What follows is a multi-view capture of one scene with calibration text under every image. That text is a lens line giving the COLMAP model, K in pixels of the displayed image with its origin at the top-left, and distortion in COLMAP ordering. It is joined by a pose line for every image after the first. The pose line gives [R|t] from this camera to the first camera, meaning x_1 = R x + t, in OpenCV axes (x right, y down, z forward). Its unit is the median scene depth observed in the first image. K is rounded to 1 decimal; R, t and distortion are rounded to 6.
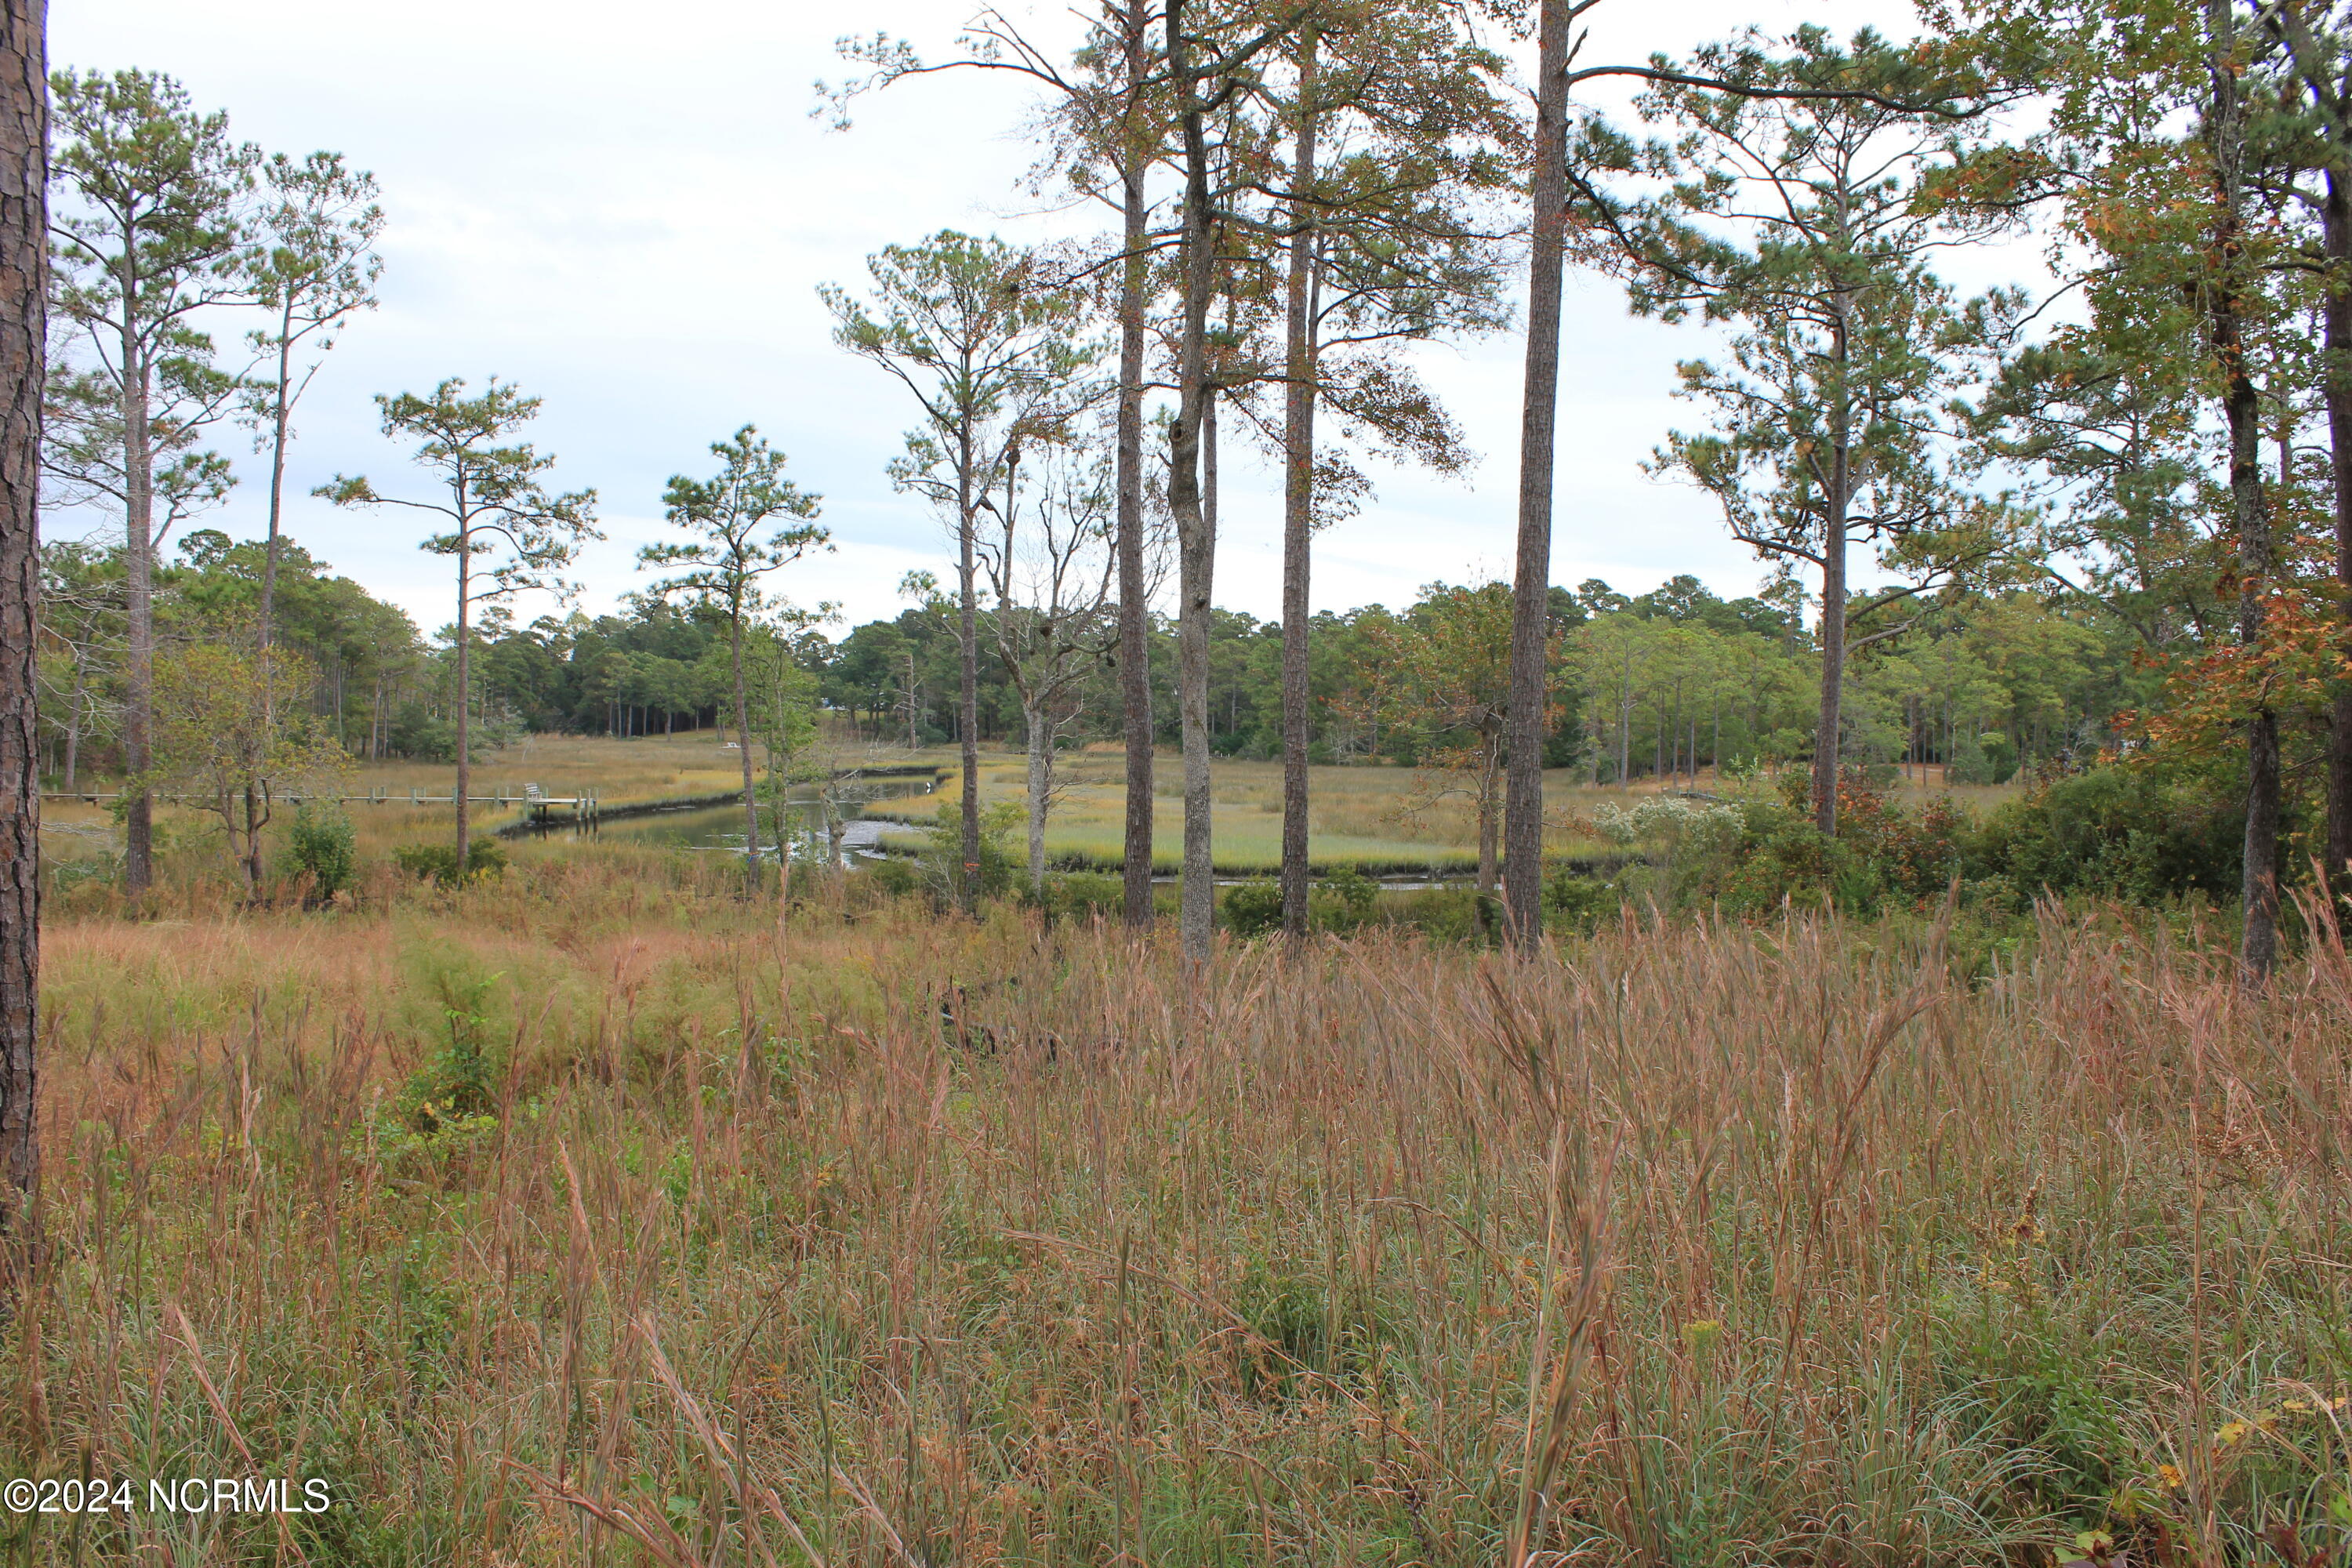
lens RADIAL K [[1979.7, 0, 1174.2], [0, 1979.7, 807.4], [0, 0, 1]] dist [-0.175172, 0.155300]
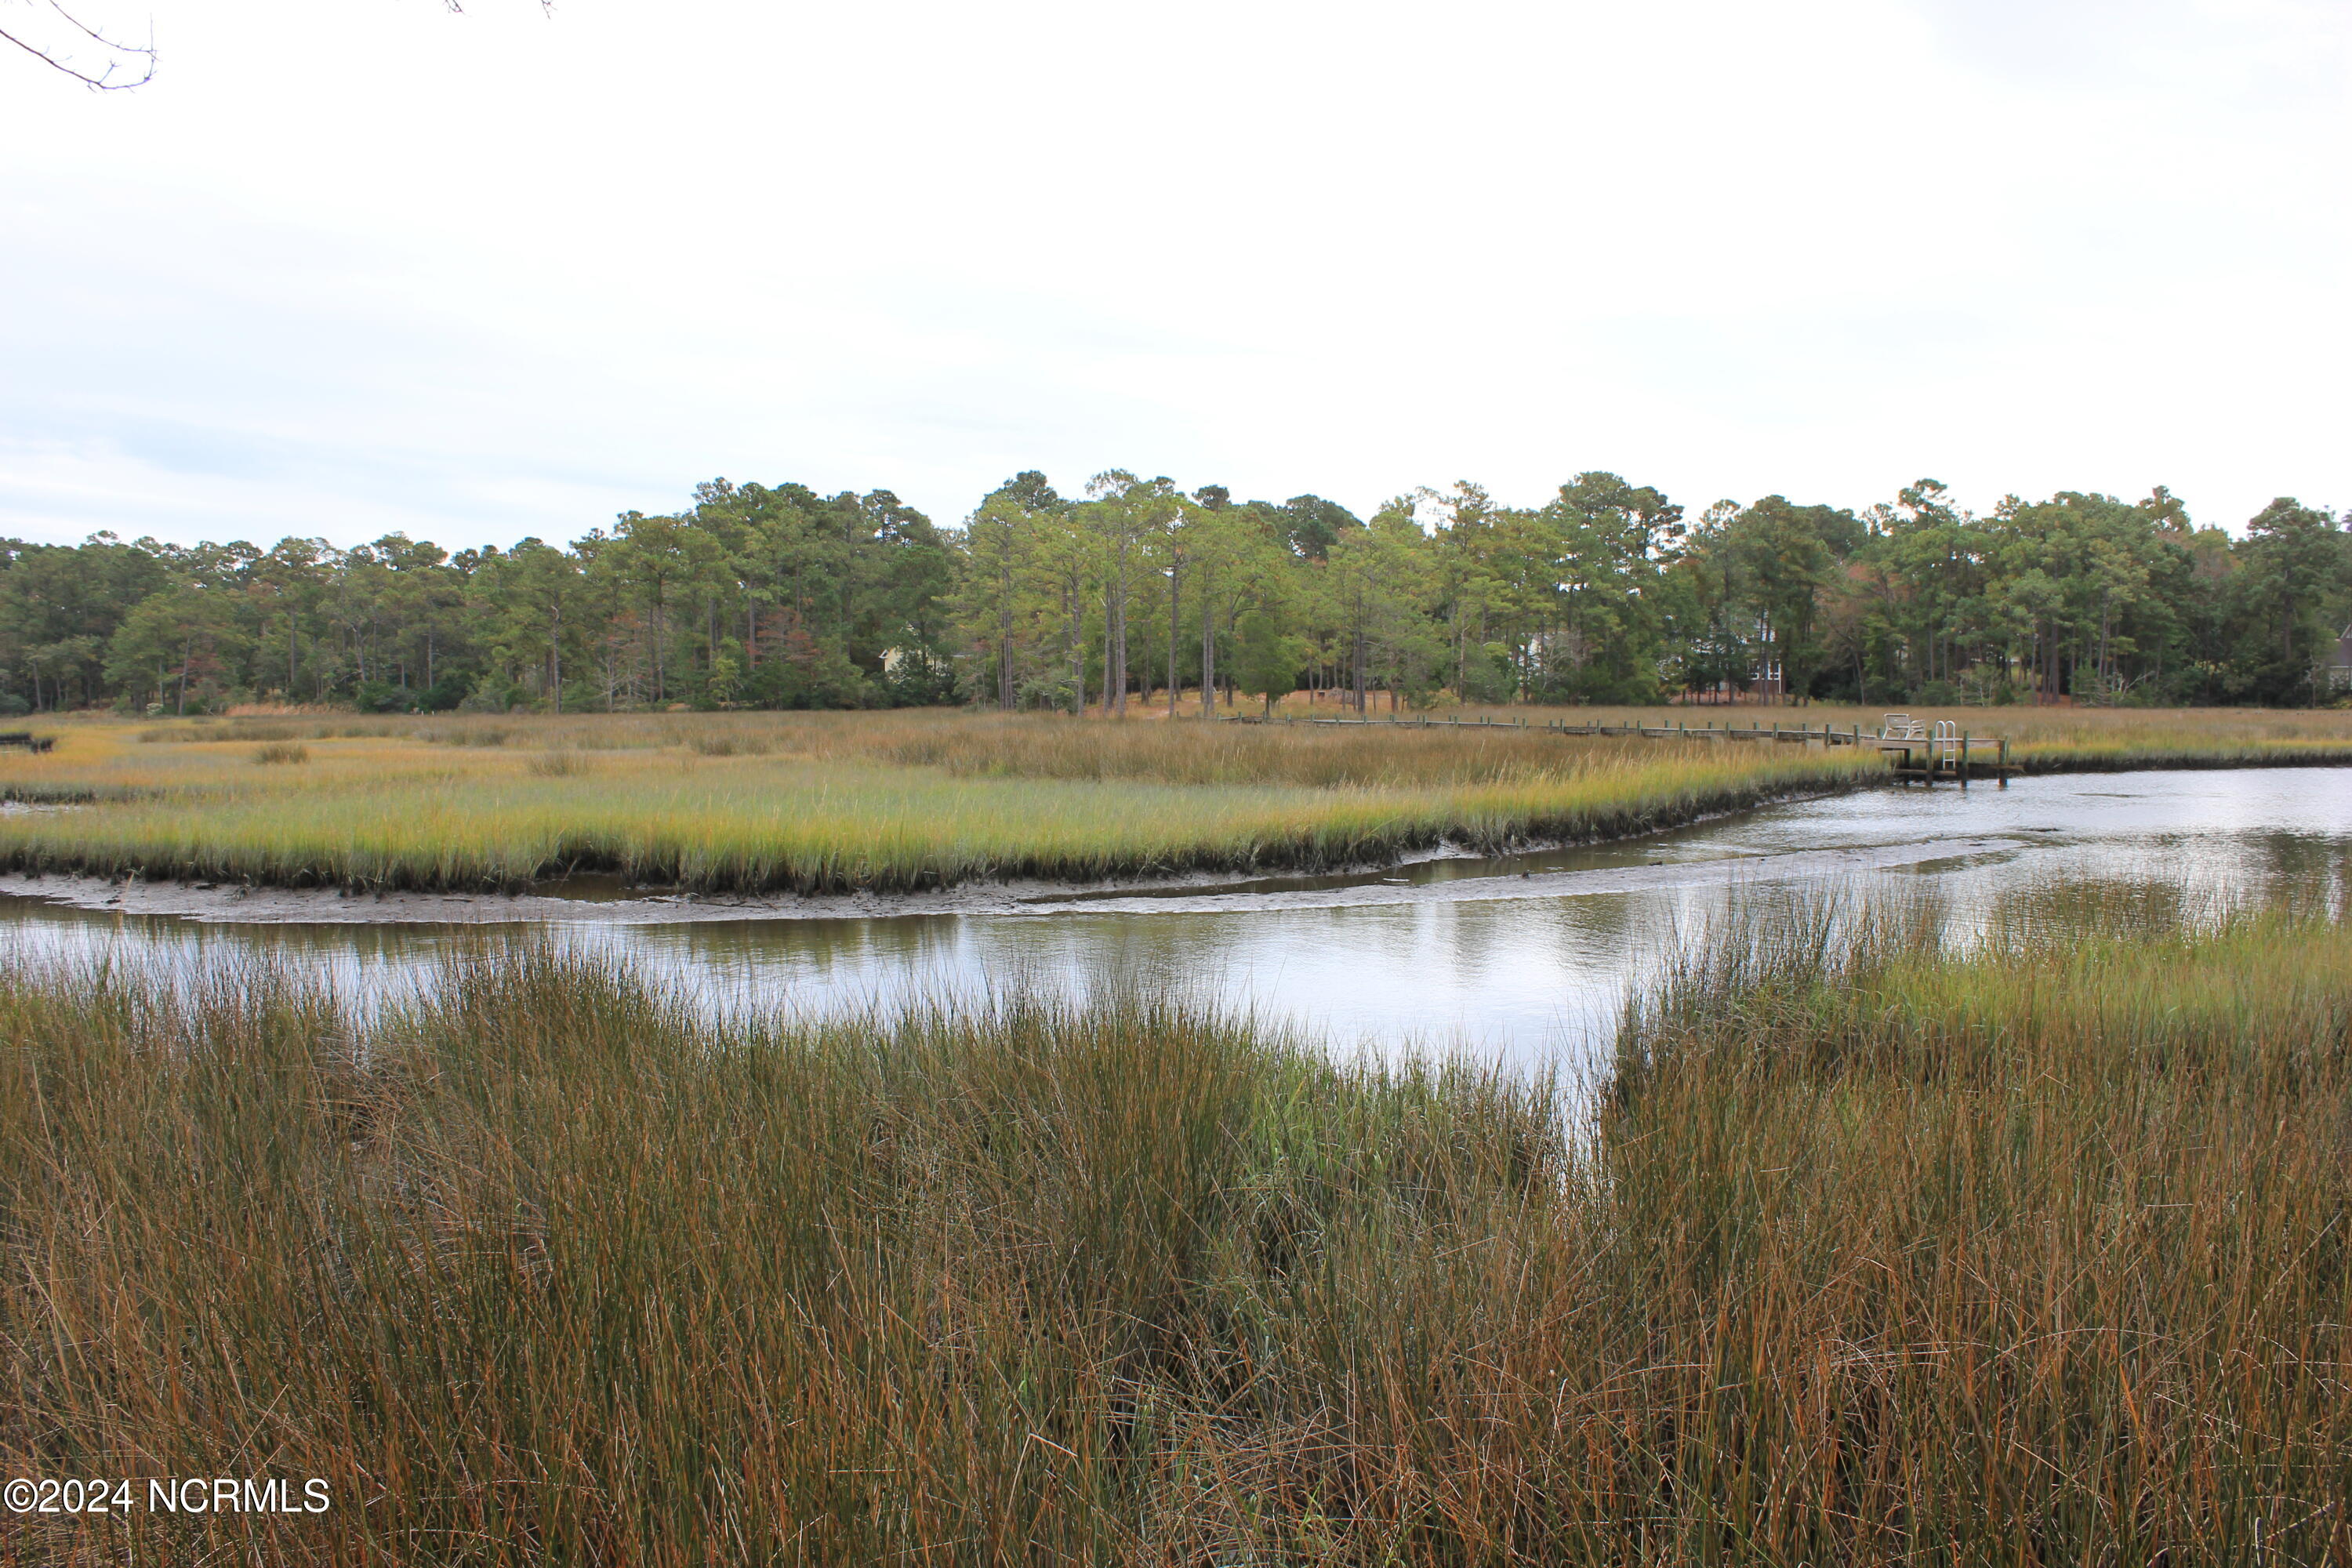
lens RADIAL K [[1979.7, 0, 1177.1], [0, 1979.7, 753.7], [0, 0, 1]] dist [-0.175172, 0.155300]
pose [[0.904189, -0.034417, 0.425744, -0.175202], [0.039513, 0.999214, -0.003141, 0.019990], [-0.425301, 0.019662, 0.904838, 1.037436]]
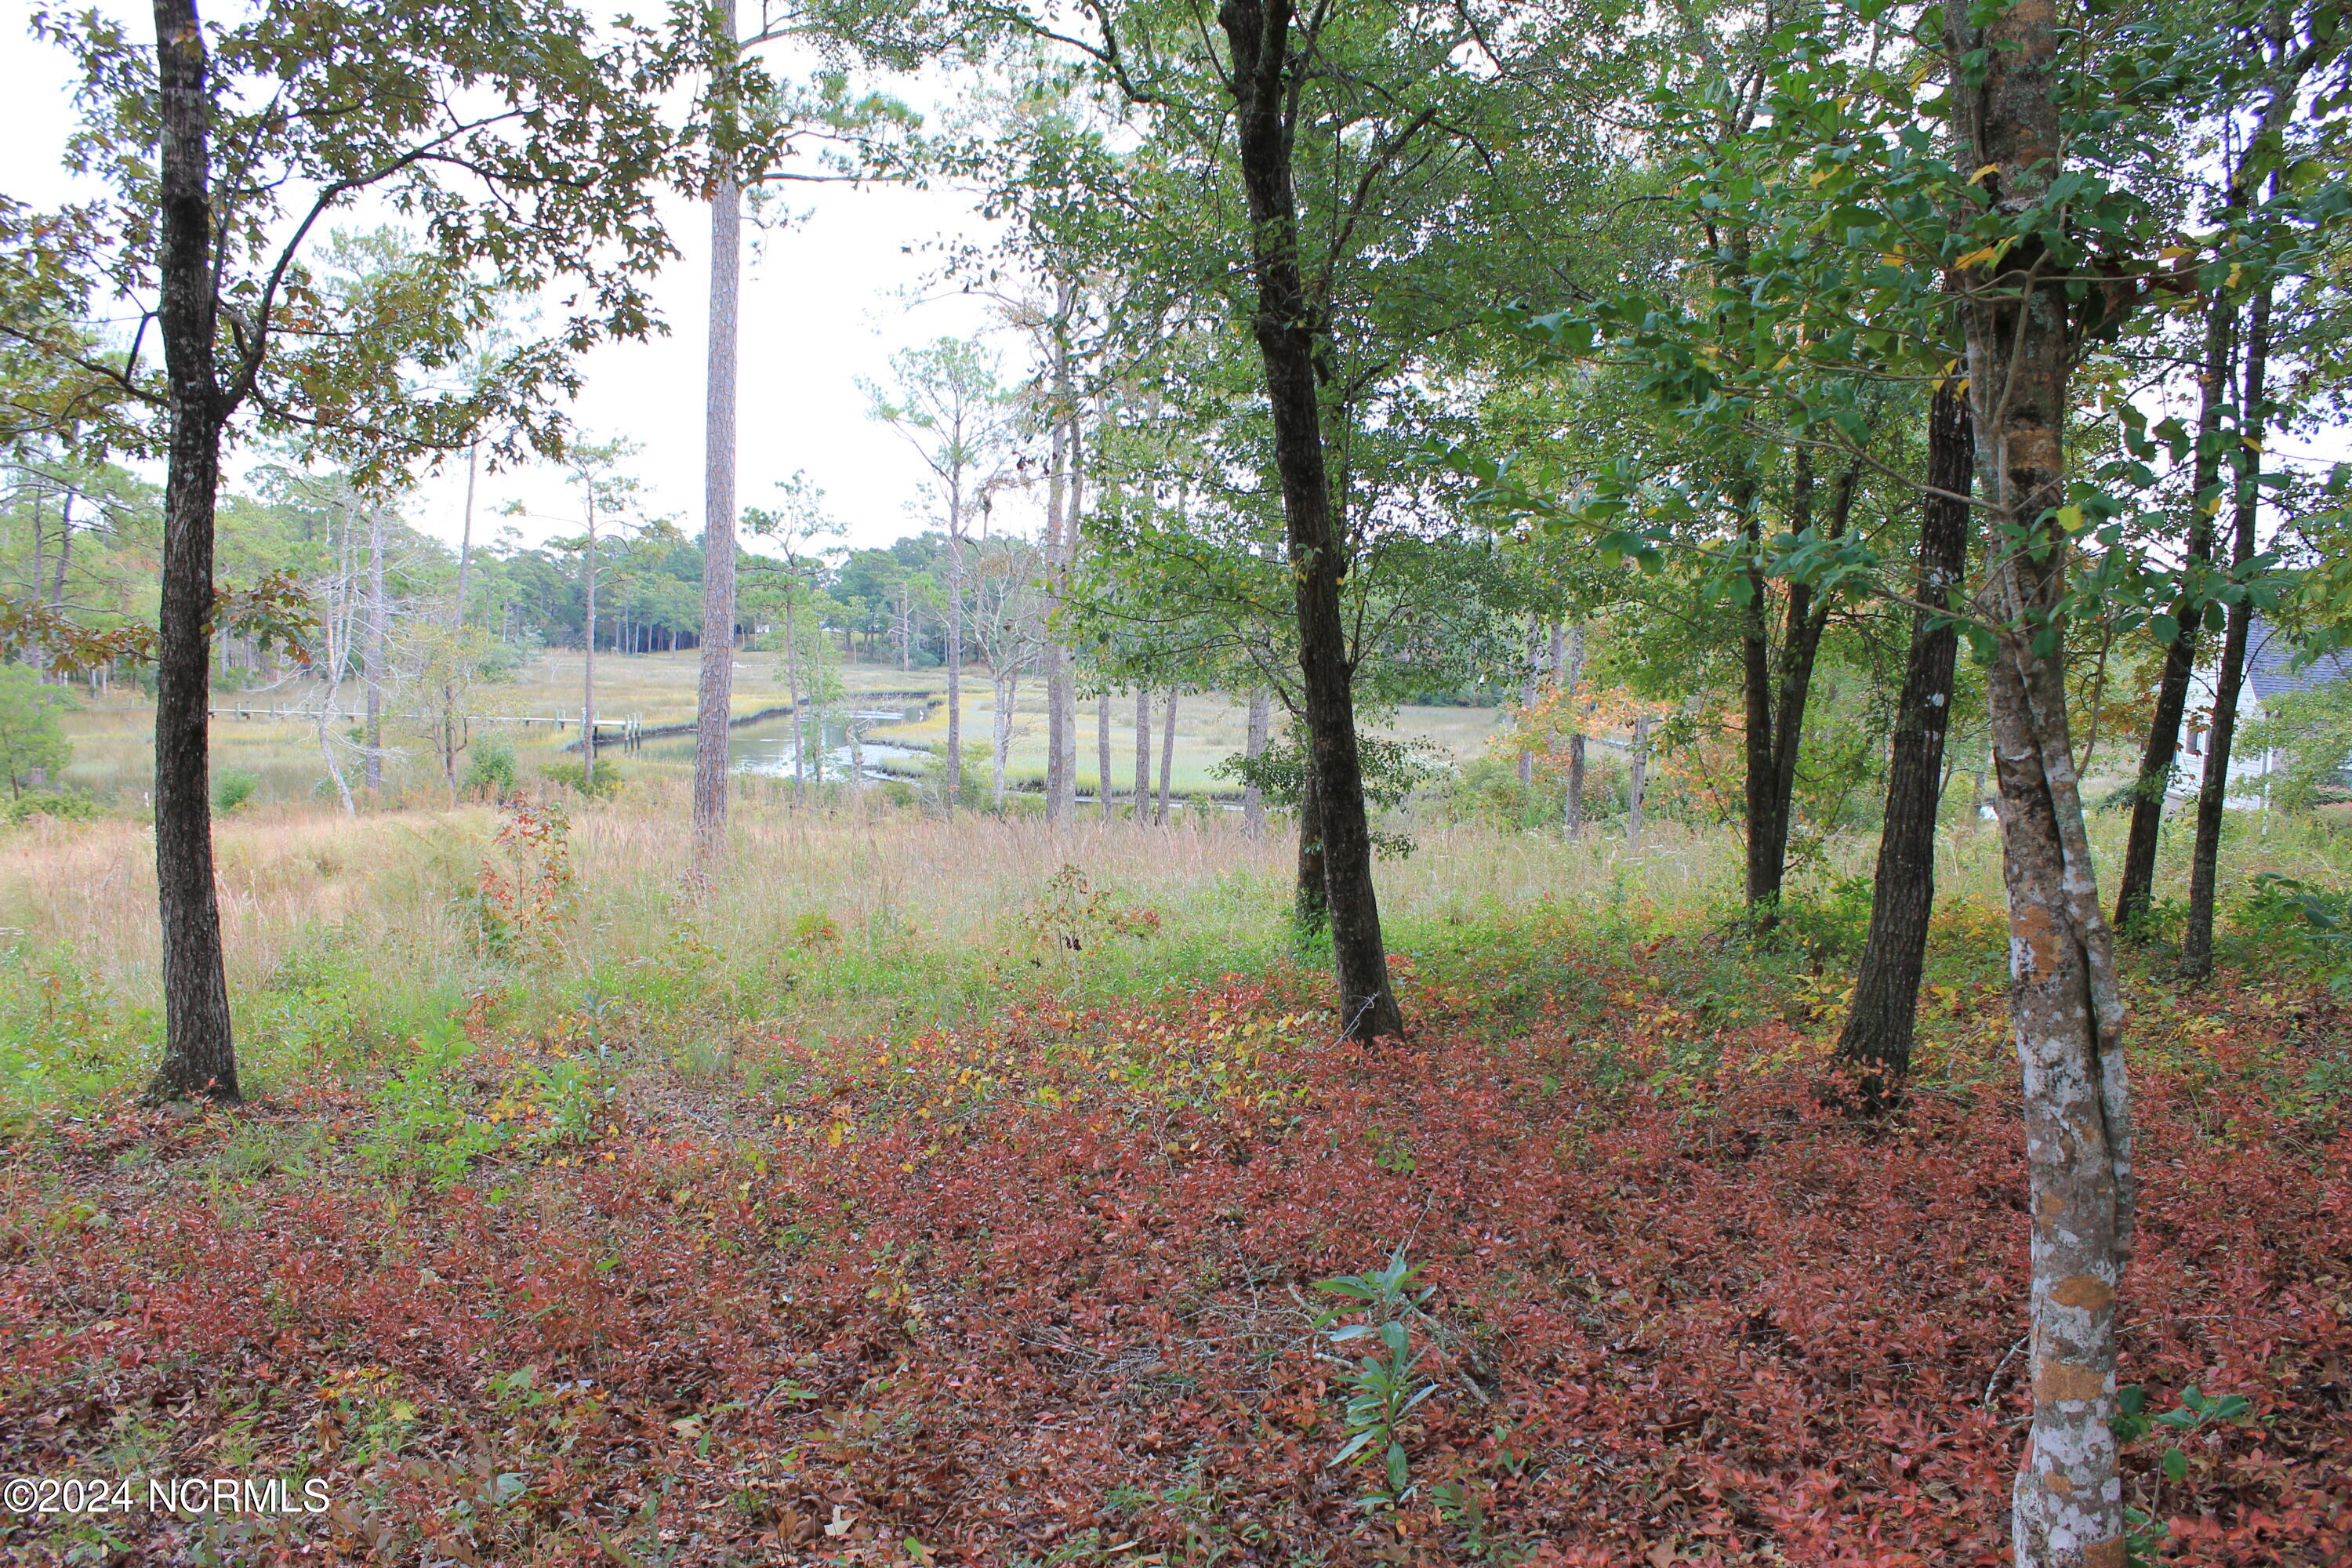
lens RADIAL K [[1979.7, 0, 1180.2], [0, 1979.7, 792.9], [0, 0, 1]] dist [-0.175172, 0.155300]
pose [[0.999676, 0.023761, 0.009102, 0.044760], [-0.024042, 0.999194, 0.032147, -0.014783], [-0.008330, -0.032355, 0.999442, -0.397214]]
